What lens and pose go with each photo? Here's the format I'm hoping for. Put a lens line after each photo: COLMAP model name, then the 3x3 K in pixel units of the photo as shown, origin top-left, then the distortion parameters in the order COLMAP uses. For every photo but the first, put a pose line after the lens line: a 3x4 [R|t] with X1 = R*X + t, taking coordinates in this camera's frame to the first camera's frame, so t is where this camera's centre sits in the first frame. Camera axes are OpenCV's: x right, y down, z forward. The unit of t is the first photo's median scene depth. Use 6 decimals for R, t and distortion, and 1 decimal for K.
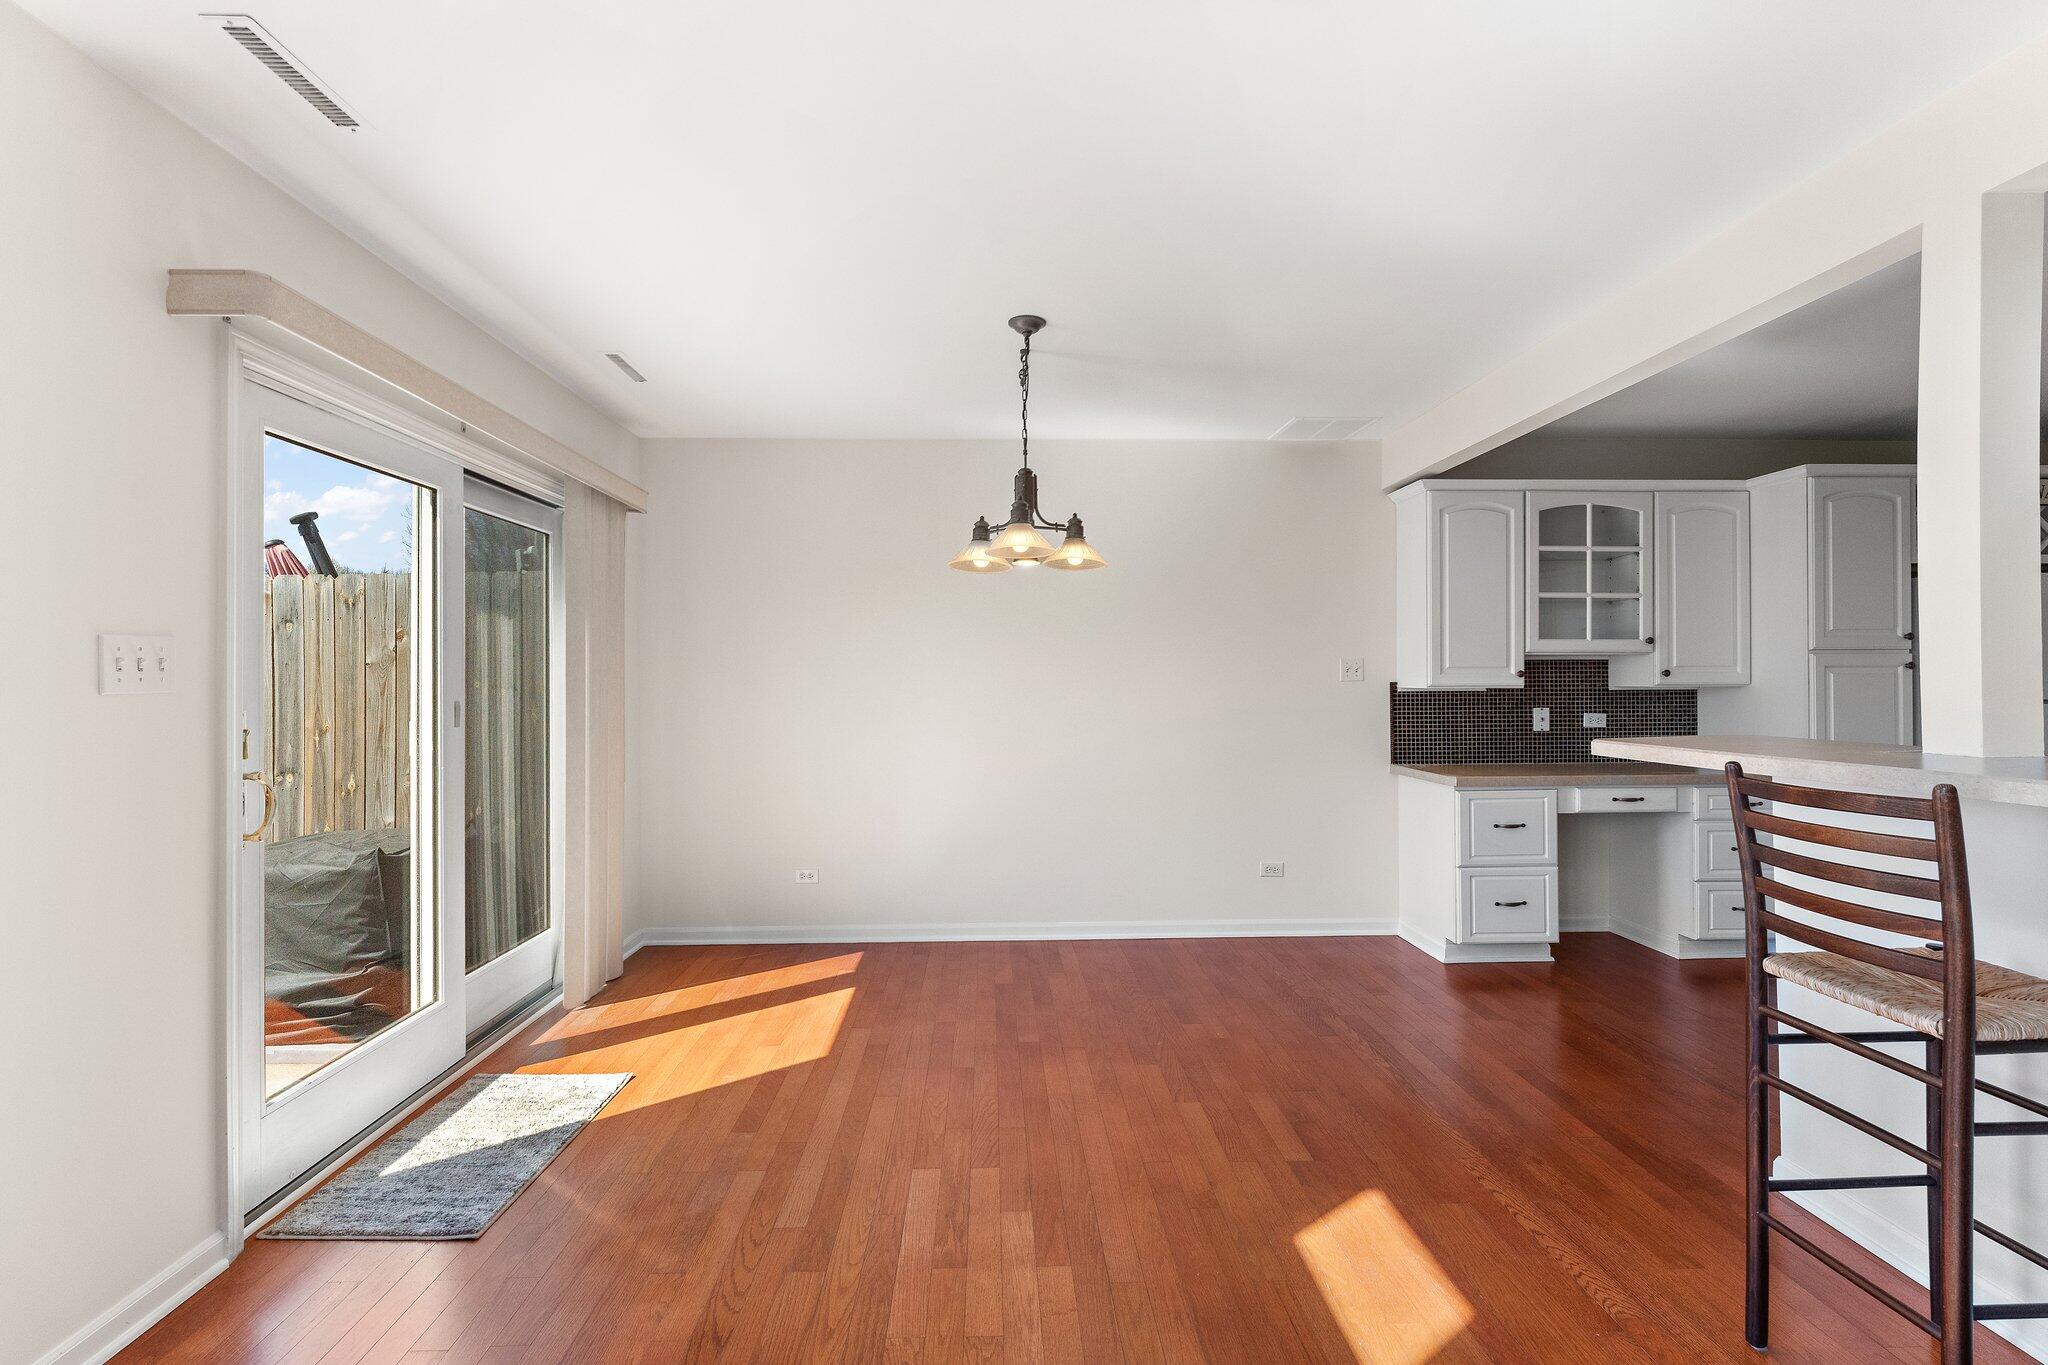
lens RADIAL K [[914.0, 0, 1020.2], [0, 914.0, 676.8], [0, 0, 1]] dist [-0.001763, -0.000166]
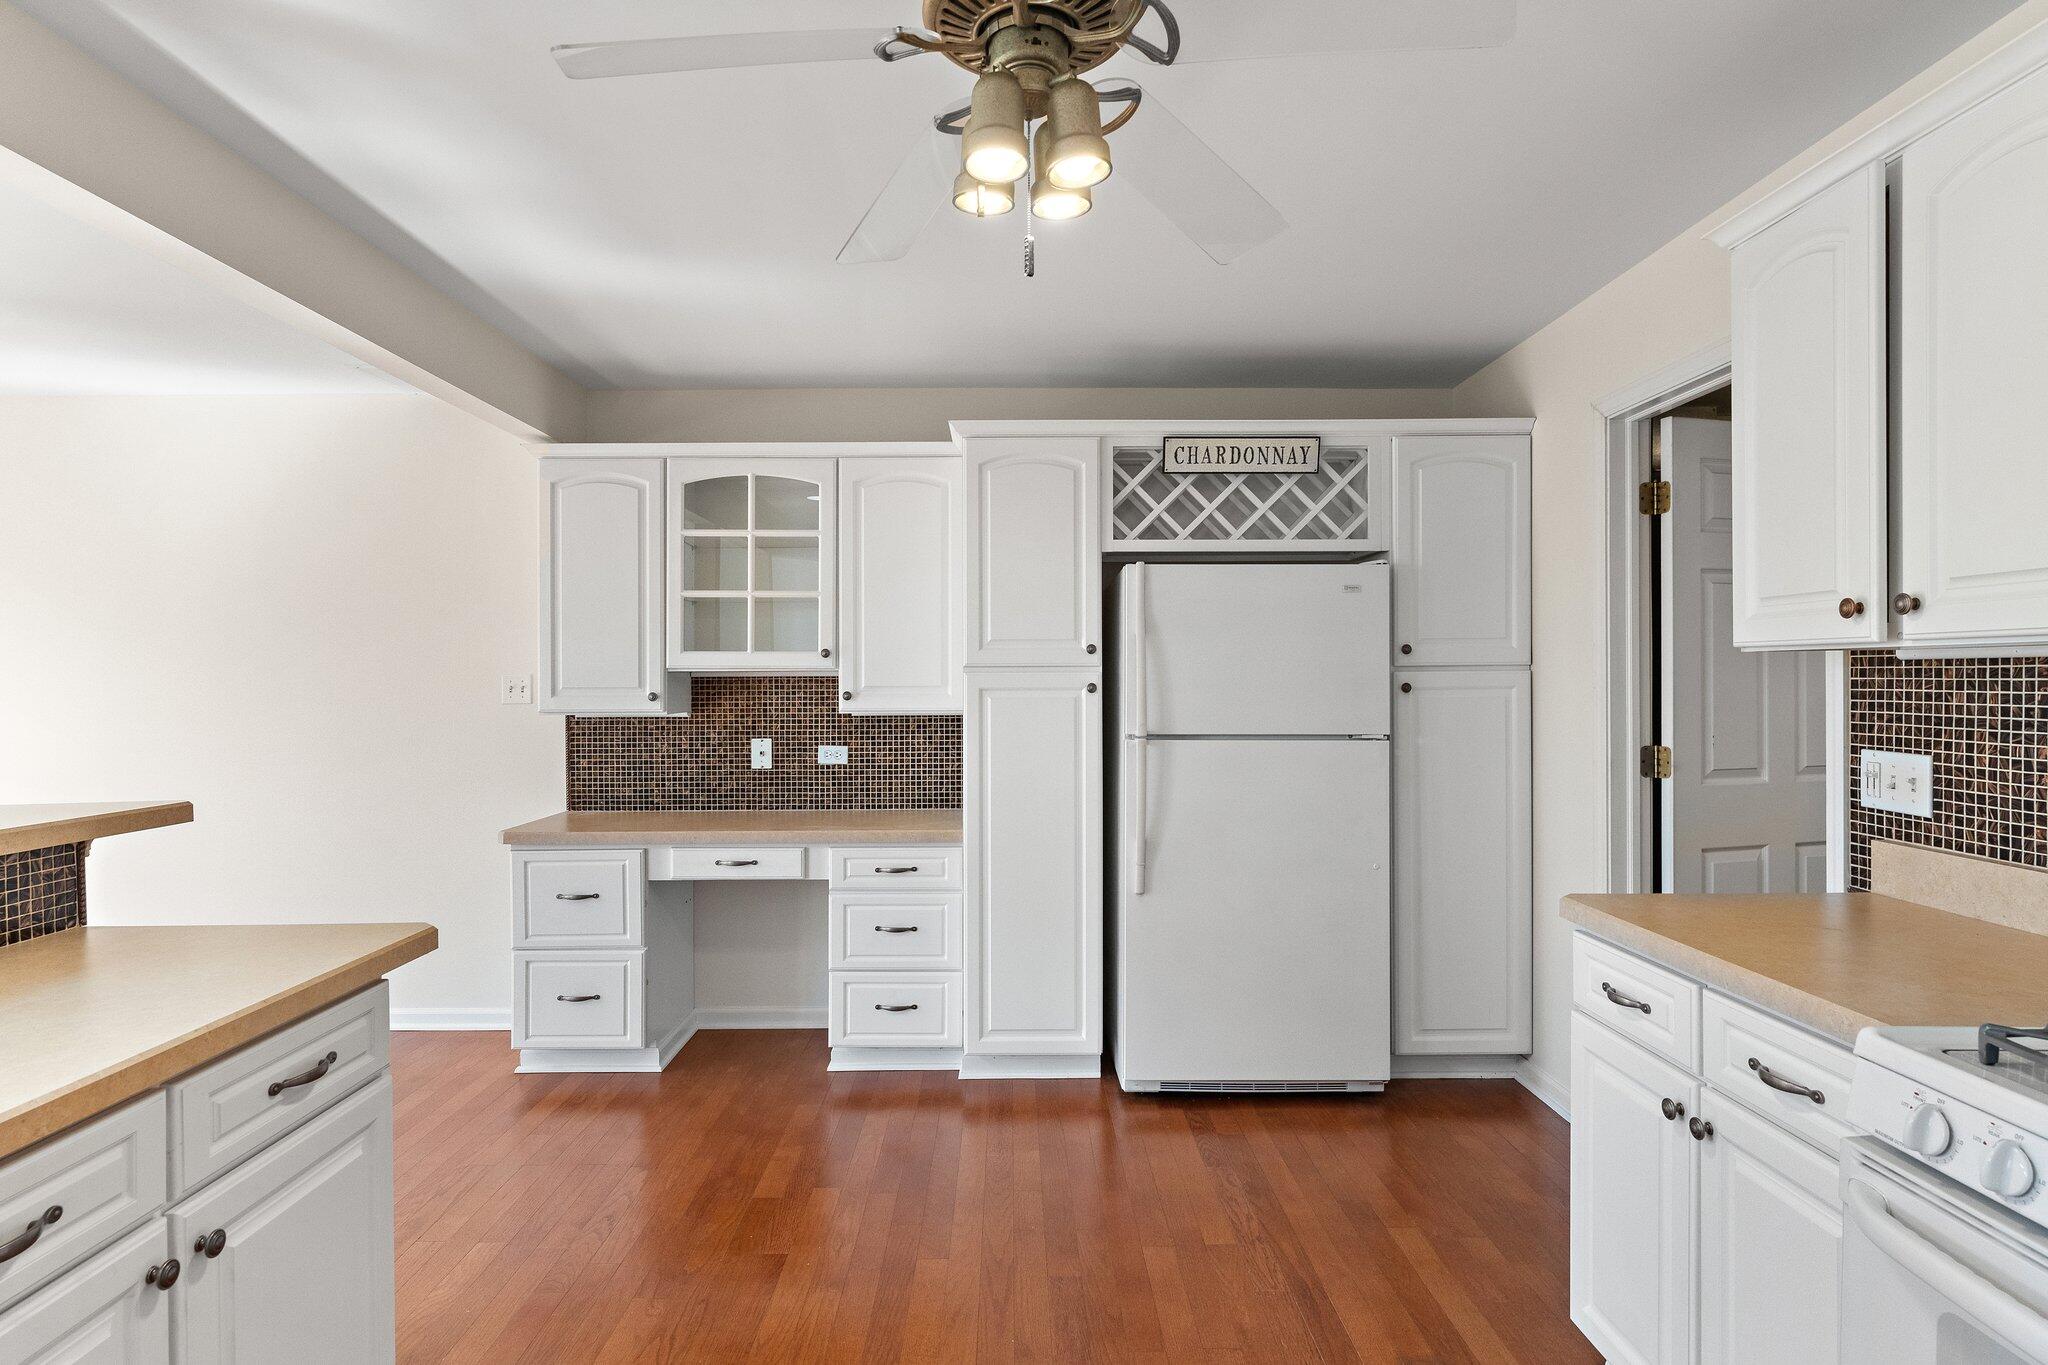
lens RADIAL K [[1082.7, 0, 1013.1], [0, 1082.7, 679.7], [0, 0, 1]] dist [0.001819, 0.001379]
pose [[0.999330, 0.000896, -0.036588, 0.906799], [-0.000785, 0.999995, 0.003045, -0.020950], [0.036591, -0.003015, 0.999326, 0.104168]]
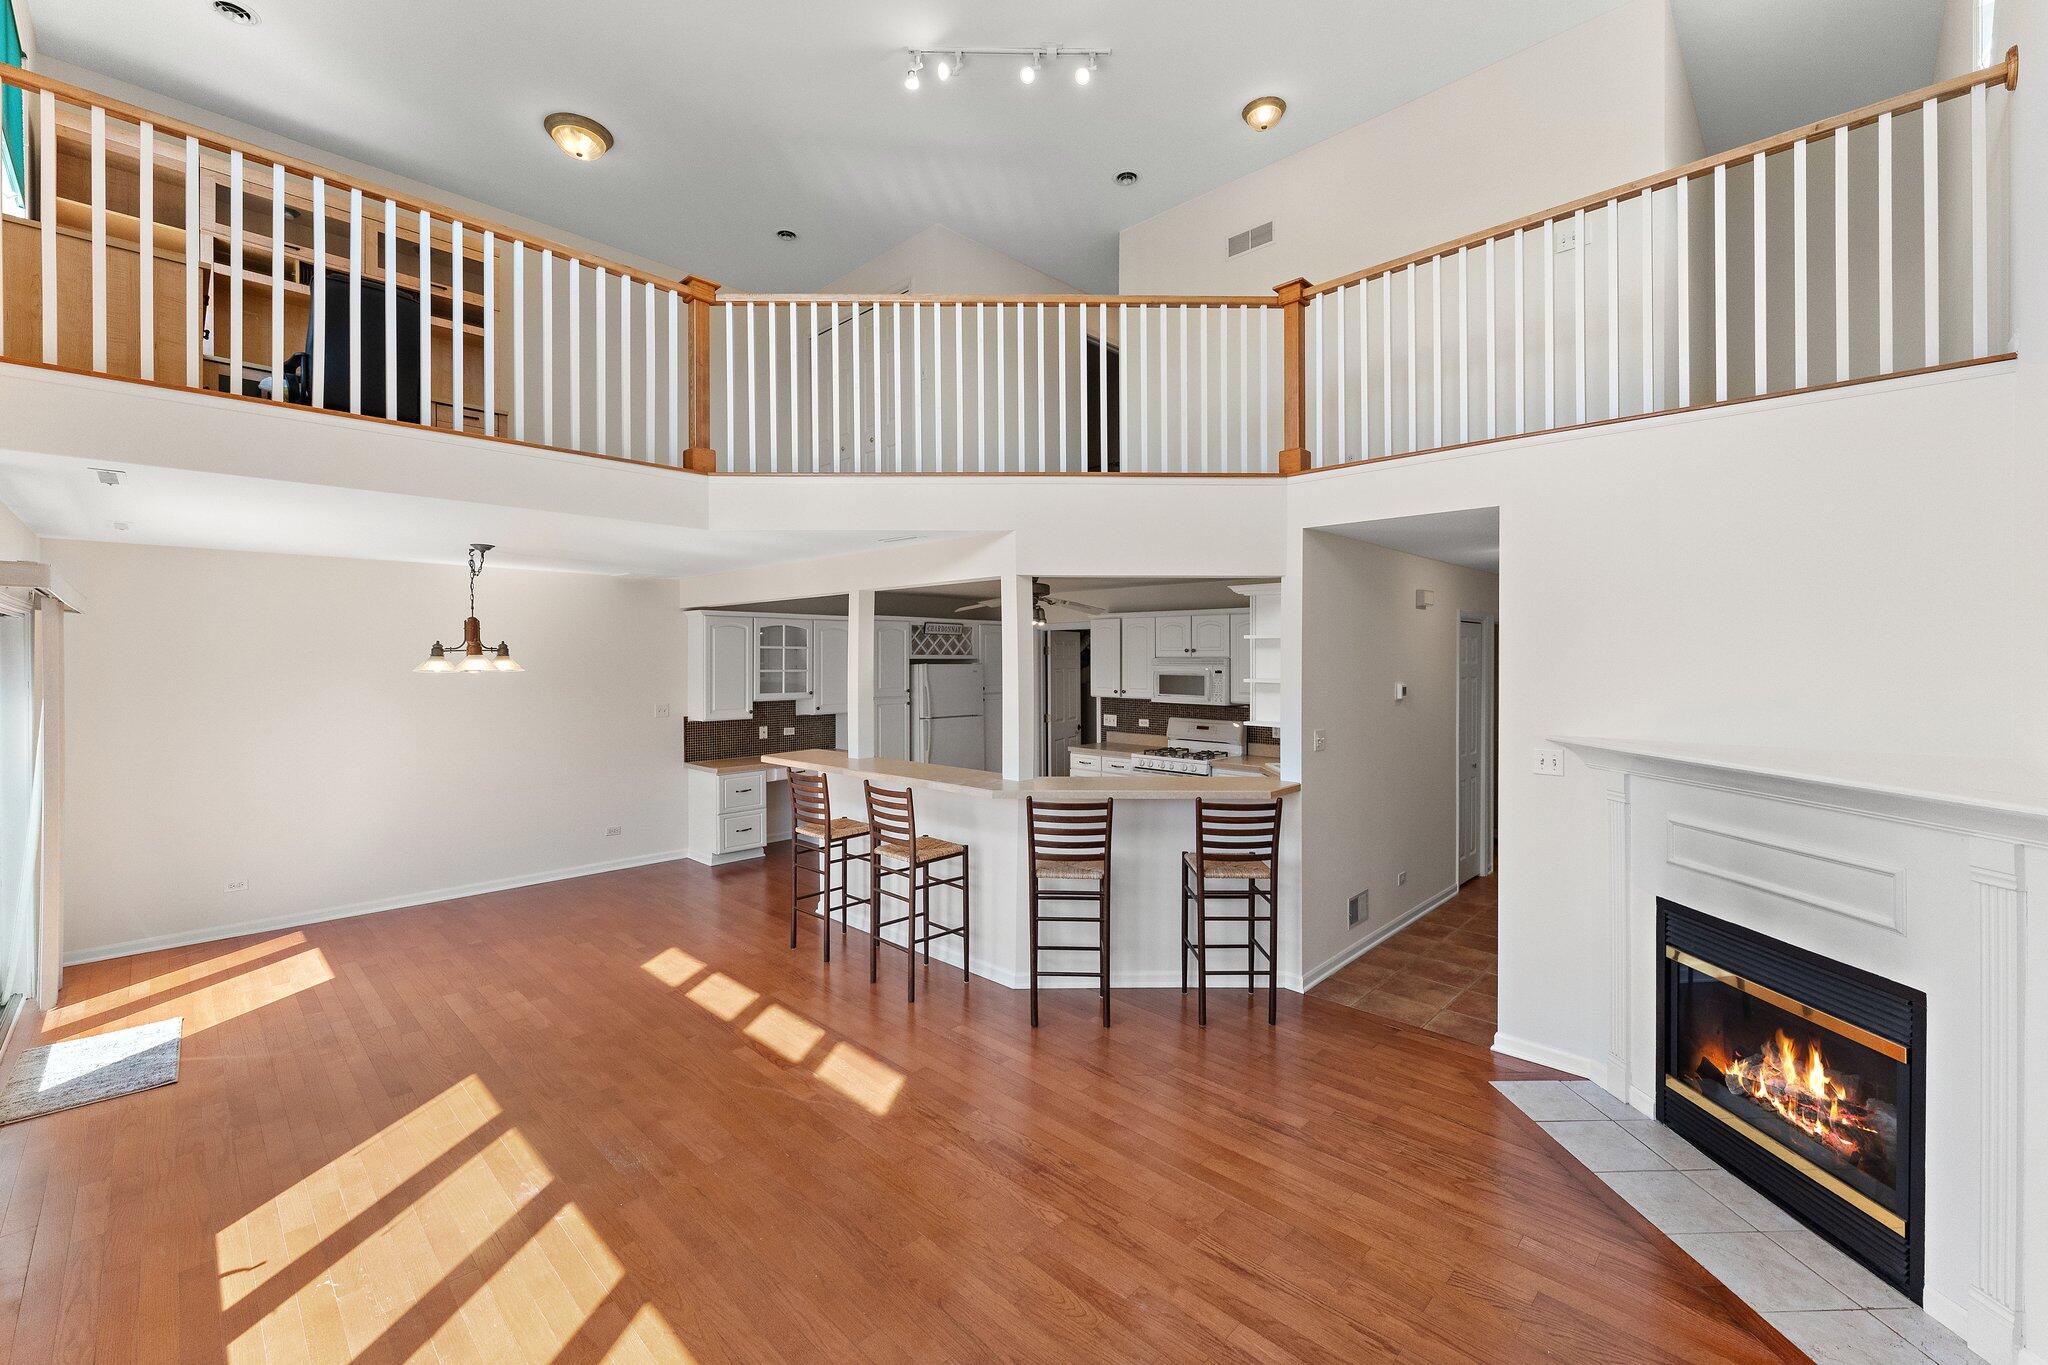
lens RADIAL K [[821.6, 0, 1024.5], [0, 821.6, 666.0], [0, 0, 1]] dist [0.000514, 0.000101]
pose [[0.716986, -0.001178, 0.697087, -0.260570], [-0.004815, 0.999966, 0.006642, -0.118363], [-0.697071, -0.008119, 0.716956, -0.675951]]
